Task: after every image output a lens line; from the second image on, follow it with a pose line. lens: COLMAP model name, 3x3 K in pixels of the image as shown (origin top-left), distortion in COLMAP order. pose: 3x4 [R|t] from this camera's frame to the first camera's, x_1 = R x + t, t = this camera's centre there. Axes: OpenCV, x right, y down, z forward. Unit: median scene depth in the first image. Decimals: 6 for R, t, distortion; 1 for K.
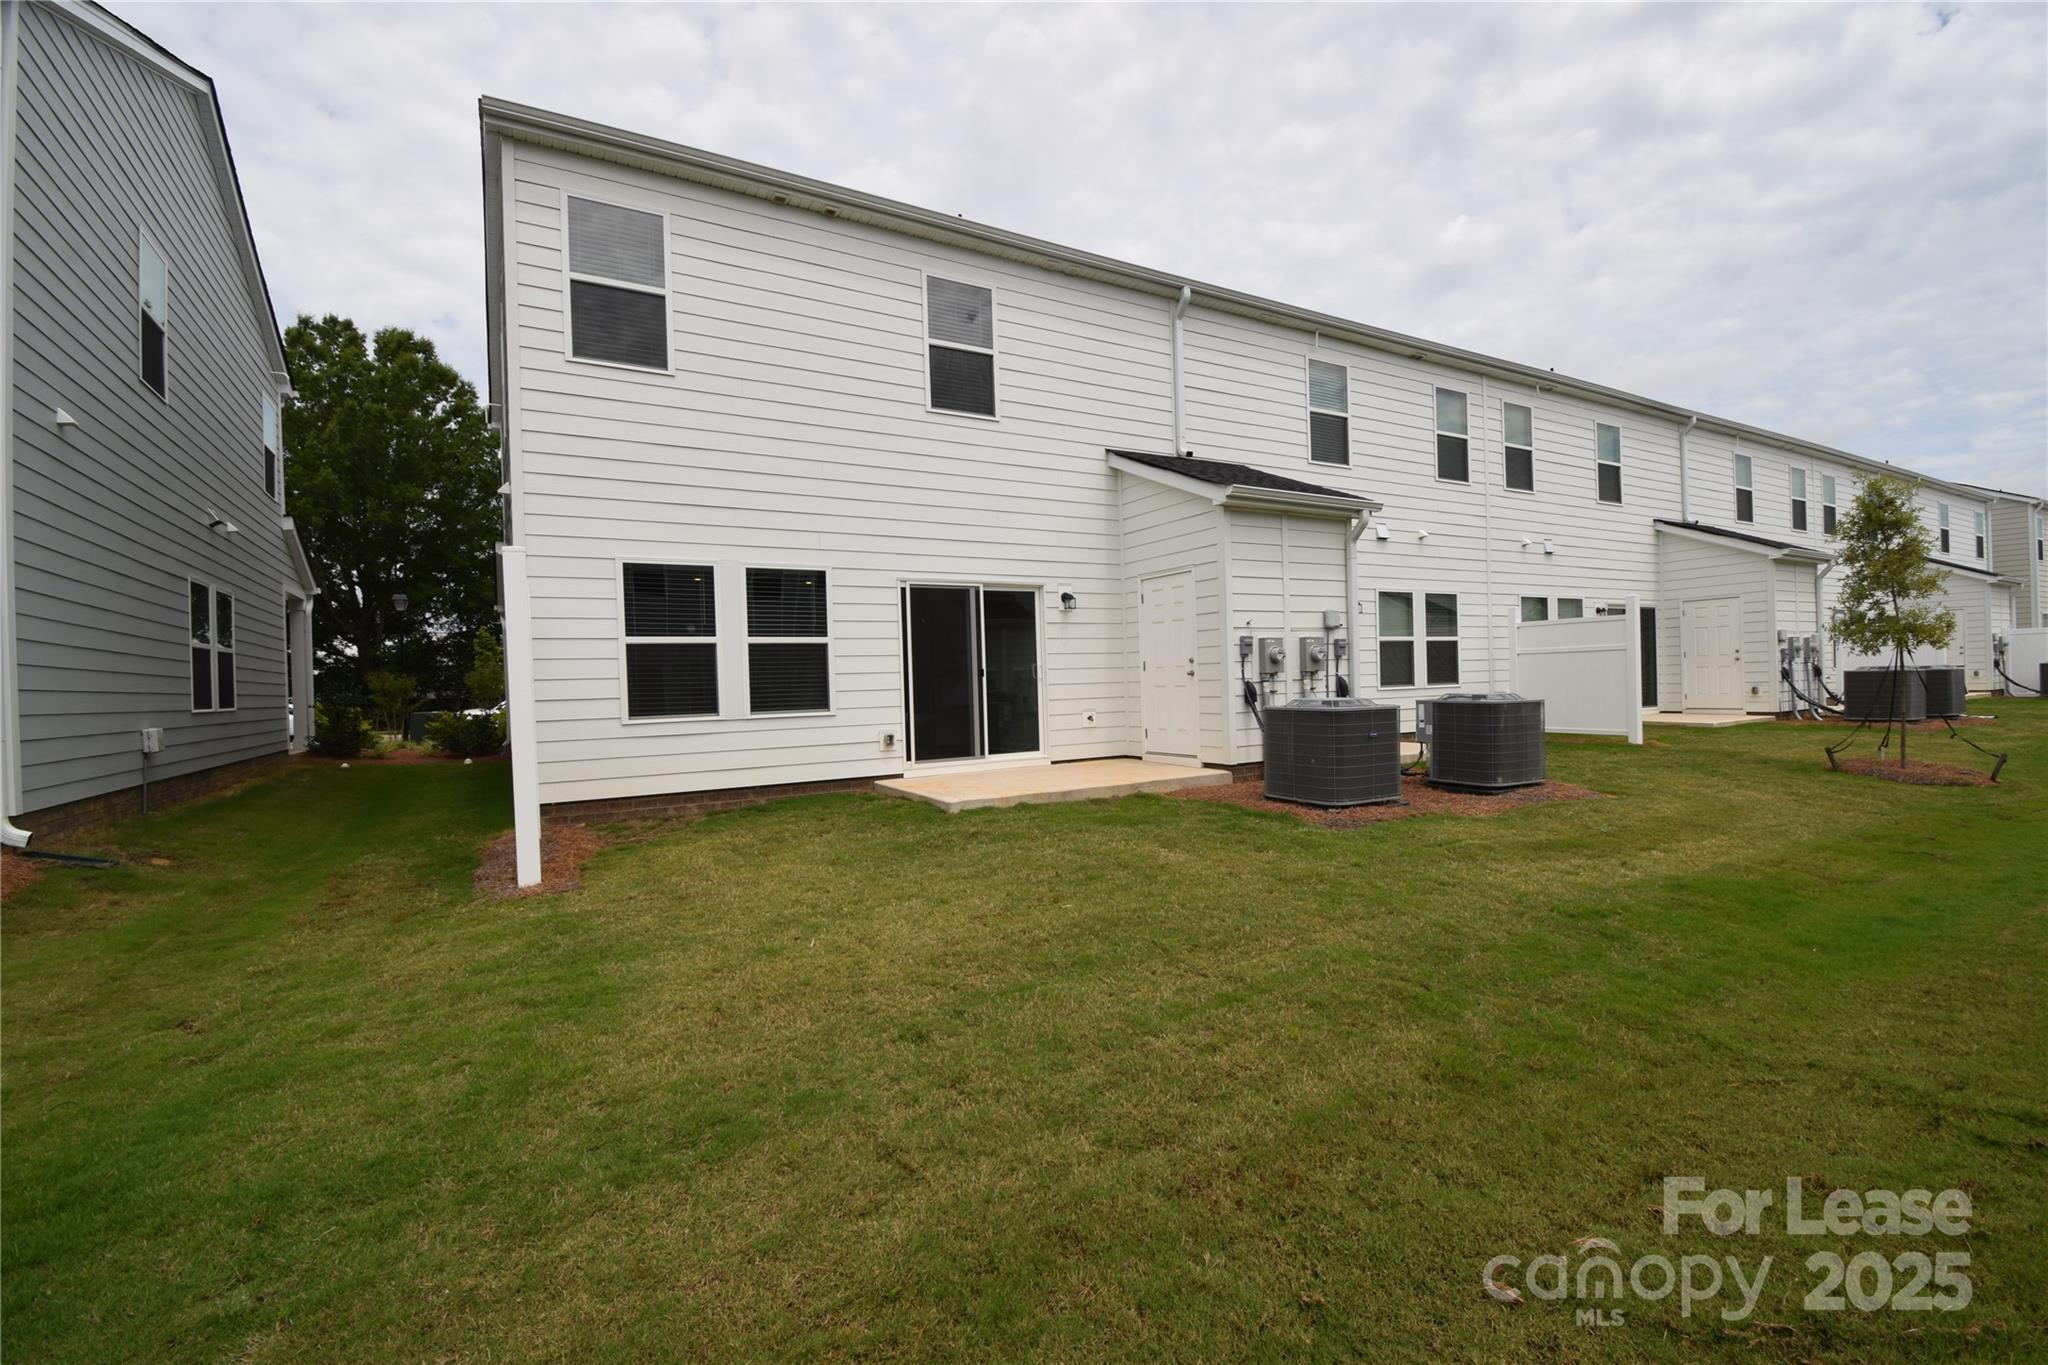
lens RADIAL K [[908.2, 0, 1033.7], [0, 908.2, 696.1], [0, 0, 1]] dist [-0.005191, -0.012176]
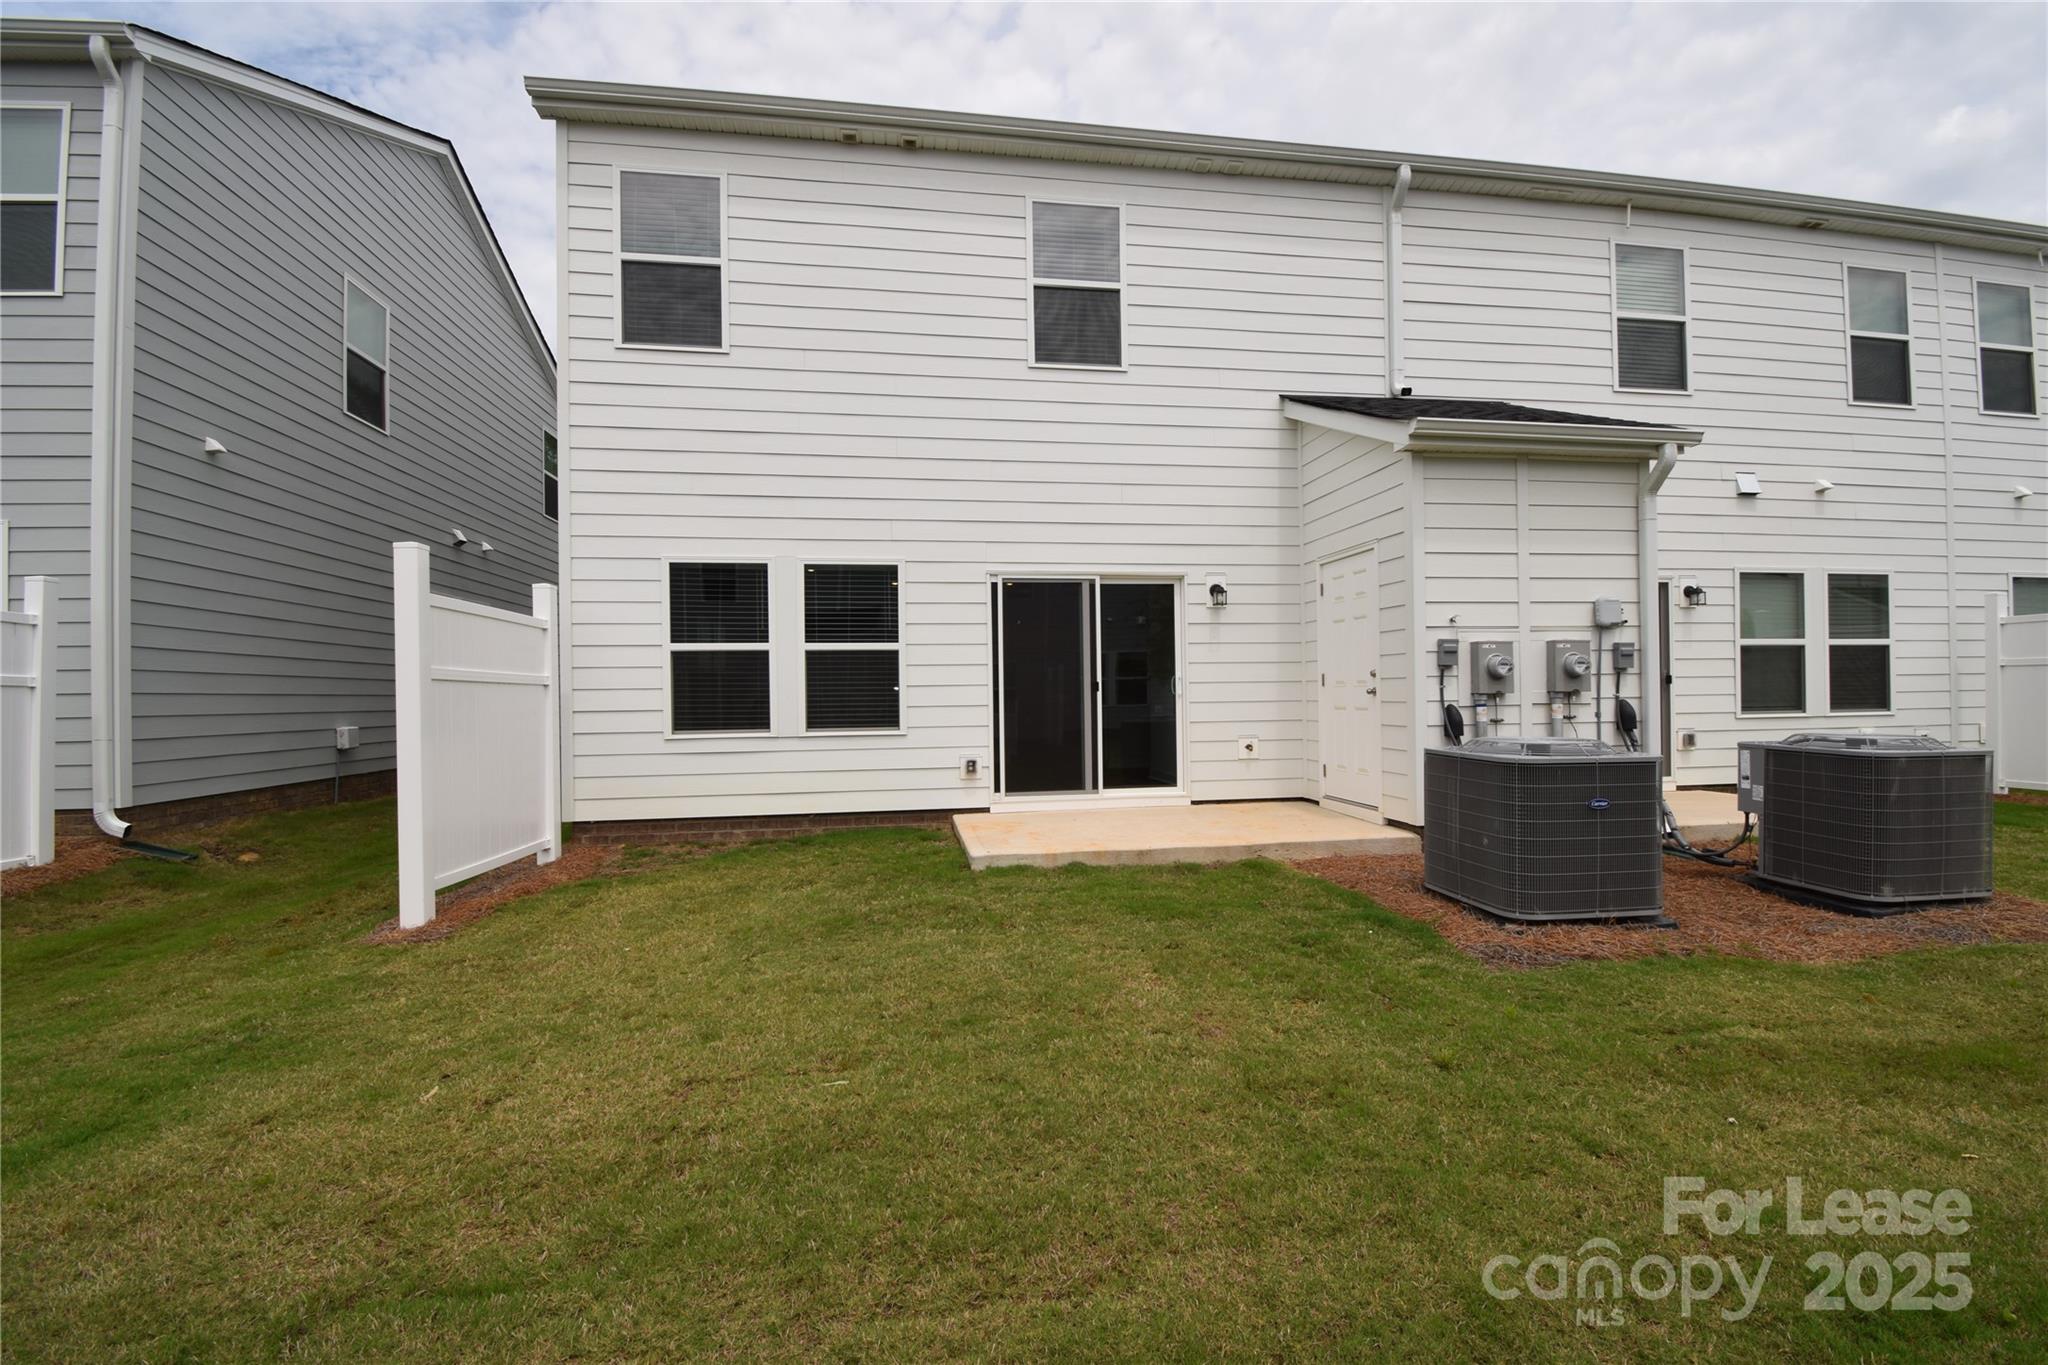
lens RADIAL K [[908.2, 0, 1028.9], [0, 908.2, 696.2], [0, 0, 1]] dist [-0.005191, -0.012176]
pose [[0.928273, 0.018659, -0.371430, 0.193113], [-0.020070, 0.999799, 0.000067, -0.016625], [0.371357, 0.007392, 0.928461, 0.243339]]
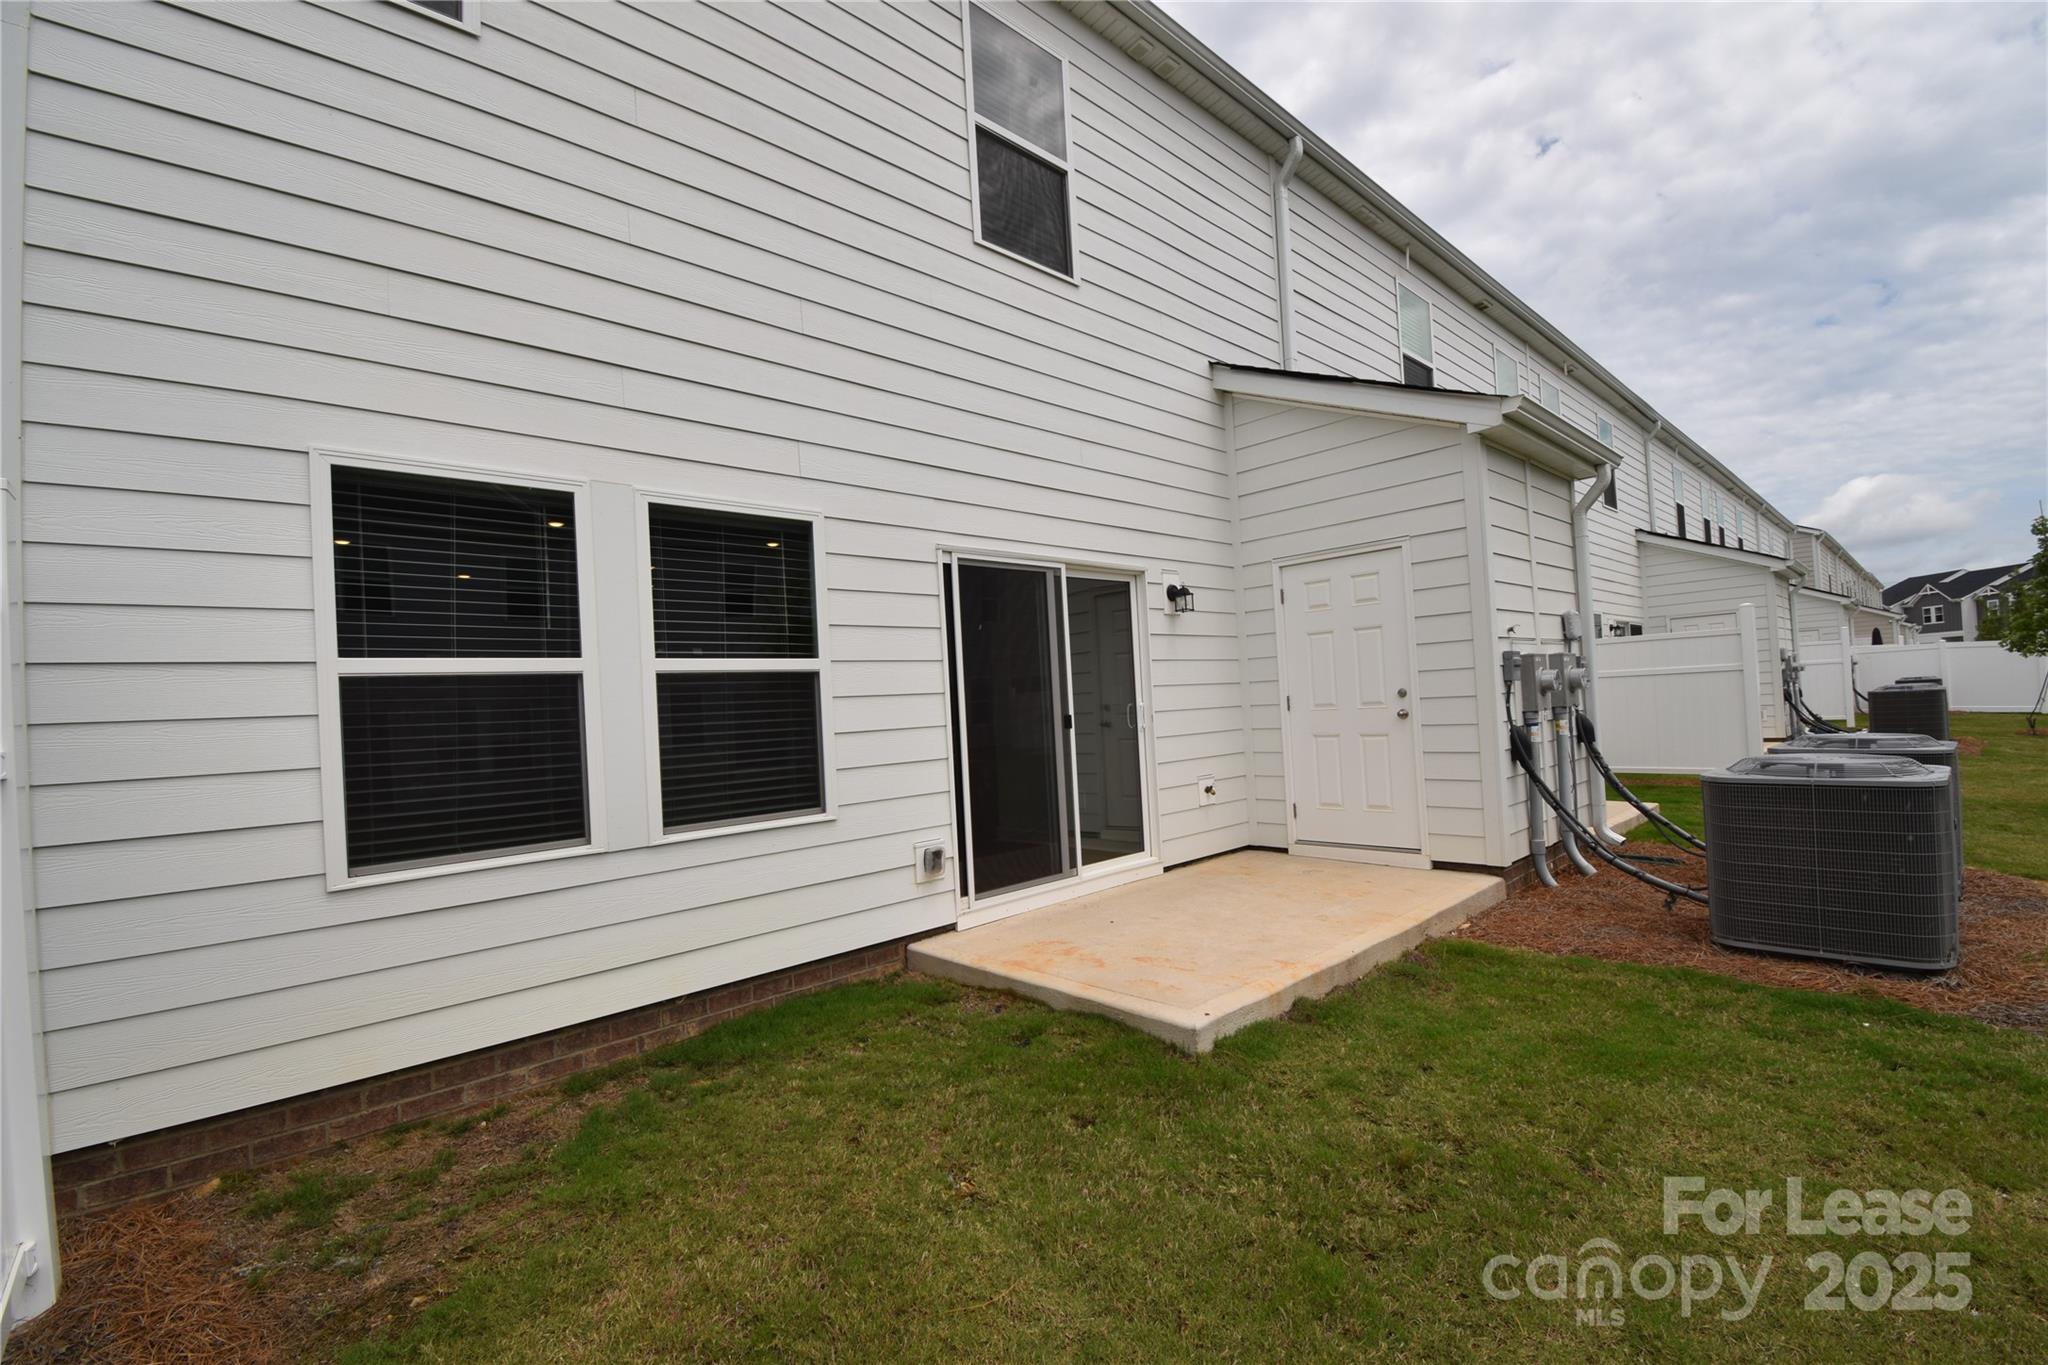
lens RADIAL K [[908.2, 0, 1036.4], [0, 908.2, 694.0], [0, 0, 1]] dist [-0.005191, -0.012176]
pose [[0.970026, -0.017287, 0.242385, -0.220310], [0.026215, 0.999090, -0.033655, -0.025456], [-0.241583, 0.039001, 0.969596, 0.481065]]
